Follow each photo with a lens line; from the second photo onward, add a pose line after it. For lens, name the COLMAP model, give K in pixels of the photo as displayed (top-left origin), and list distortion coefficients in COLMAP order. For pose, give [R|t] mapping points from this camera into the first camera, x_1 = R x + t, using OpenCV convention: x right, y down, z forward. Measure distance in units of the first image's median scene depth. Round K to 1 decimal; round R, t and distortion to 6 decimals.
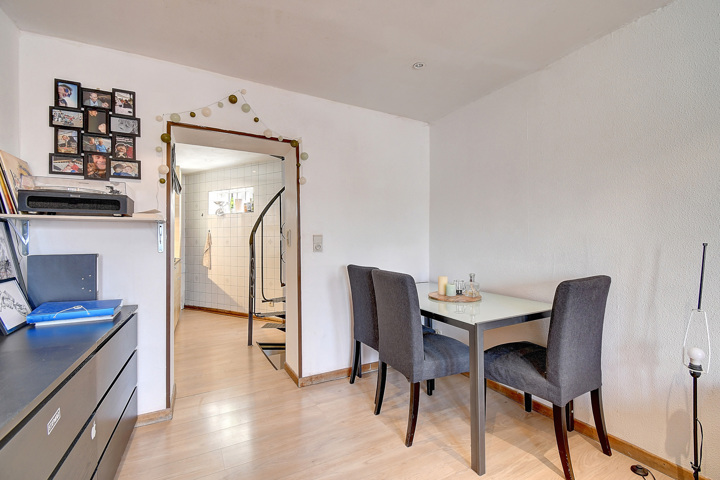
lens RADIAL K [[344.3, 0, 360.0], [0, 344.3, 240.0], [0, 0, 1]] dist [0.004794, -0.009524]
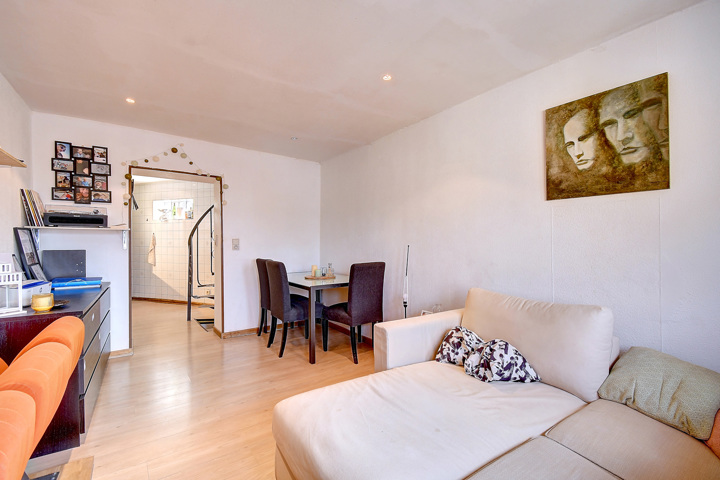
lens RADIAL K [[320.1, 0, 359.5], [0, 320.1, 247.9], [0, 0, 1]] dist [0.000383, -0.007631]
pose [[0.985899, 0.004682, 0.167276, 0.232385], [-0.007584, 0.999832, 0.016712, -0.003285], [-0.167170, -0.017745, 0.985768, -0.615282]]
